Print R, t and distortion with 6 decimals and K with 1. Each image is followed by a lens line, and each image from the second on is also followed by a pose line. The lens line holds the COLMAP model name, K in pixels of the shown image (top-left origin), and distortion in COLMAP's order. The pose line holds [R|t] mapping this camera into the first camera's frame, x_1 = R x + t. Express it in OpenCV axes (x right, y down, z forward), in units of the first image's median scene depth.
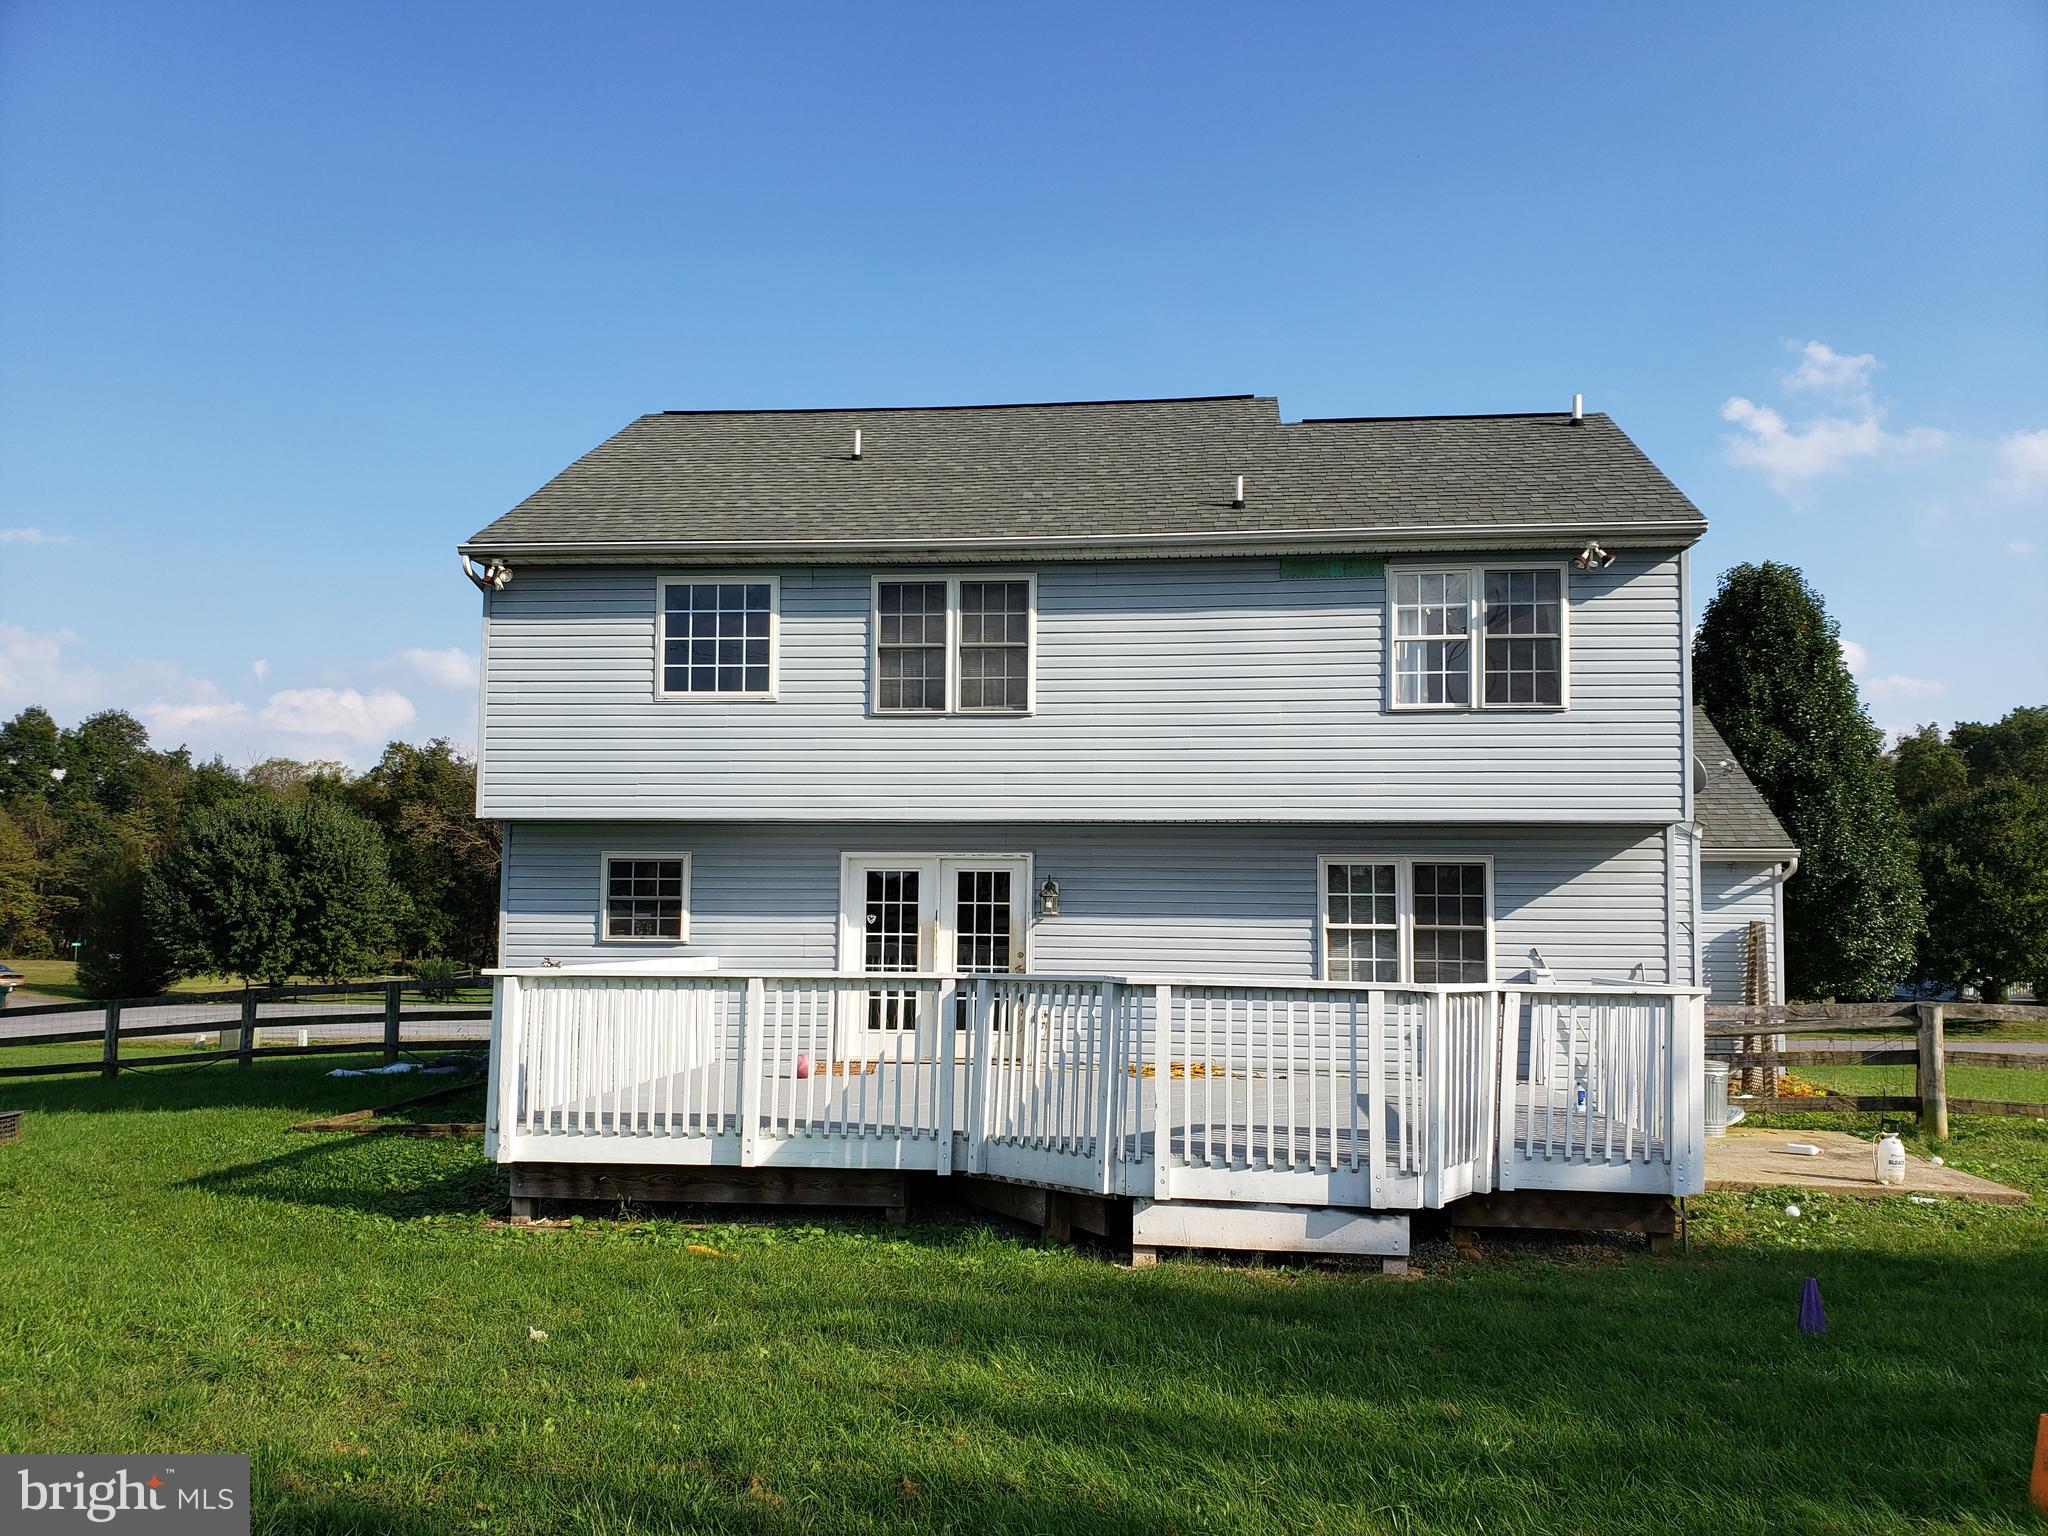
lens RADIAL K [[1598.1, 0, 1033.9], [0, 1598.1, 825.8], [0, 0, 1]] dist [0.032442, 0.003516]
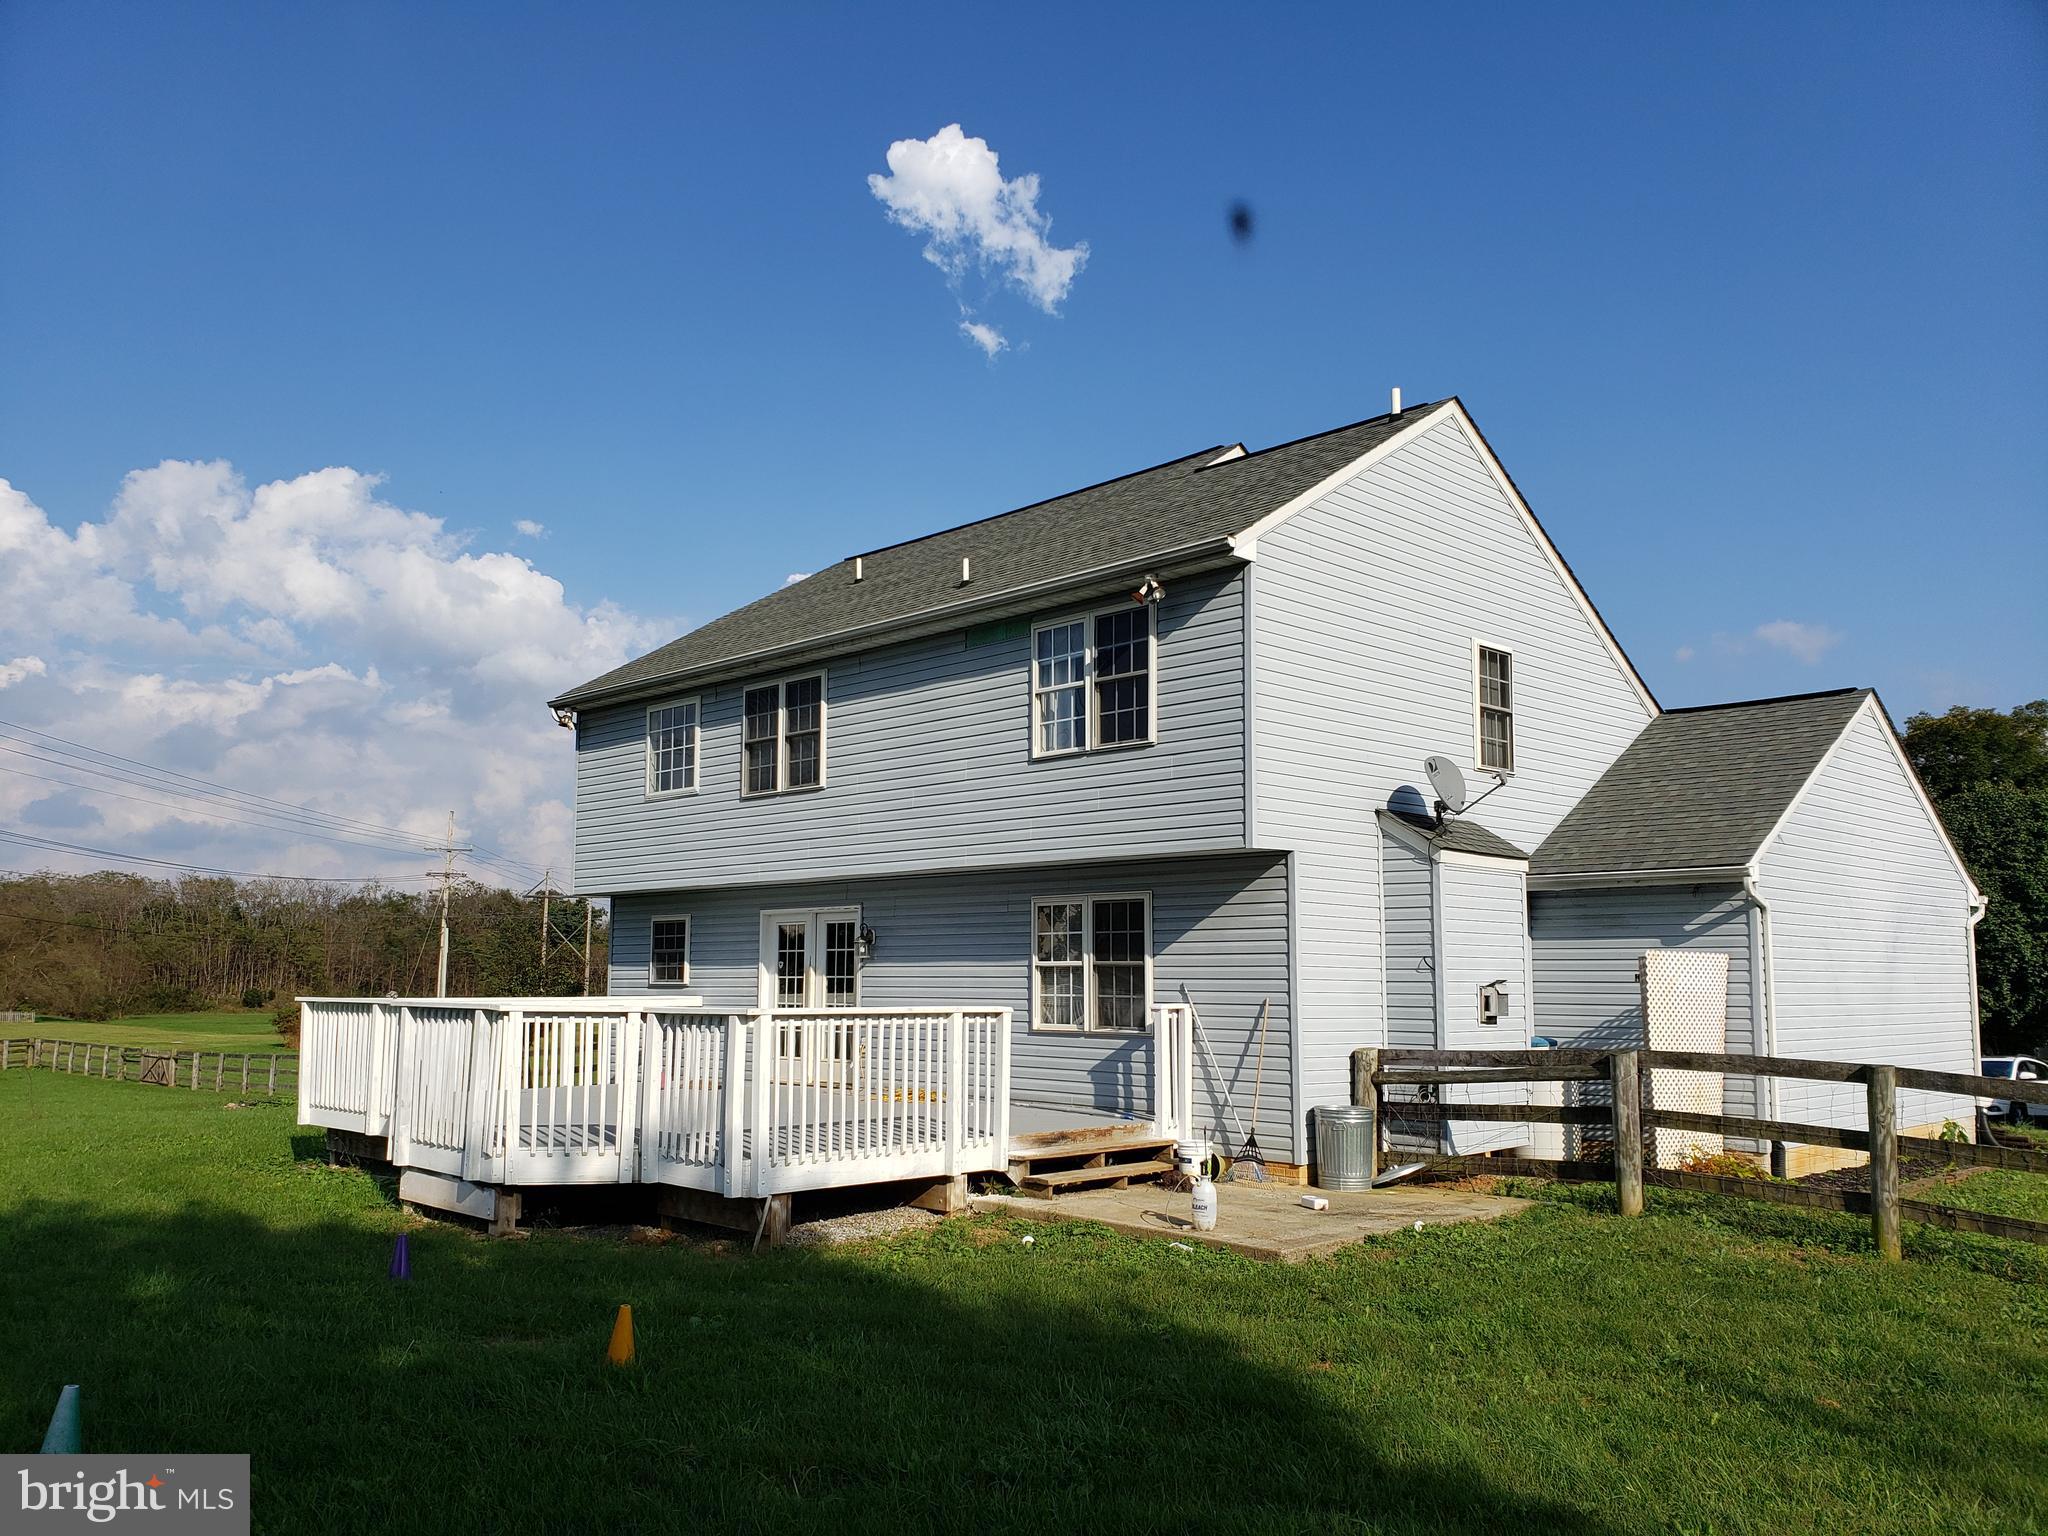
lens RADIAL K [[1598.1, 0, 1007.3], [0, 1598.1, 771.7], [0, 0, 1]] dist [0.032442, 0.003516]
pose [[0.791160, -0.087019, -0.605387, 0.819092], [0.041079, 0.995152, -0.089360, 0.029434], [0.610228, 0.045830, 0.790899, 0.143286]]
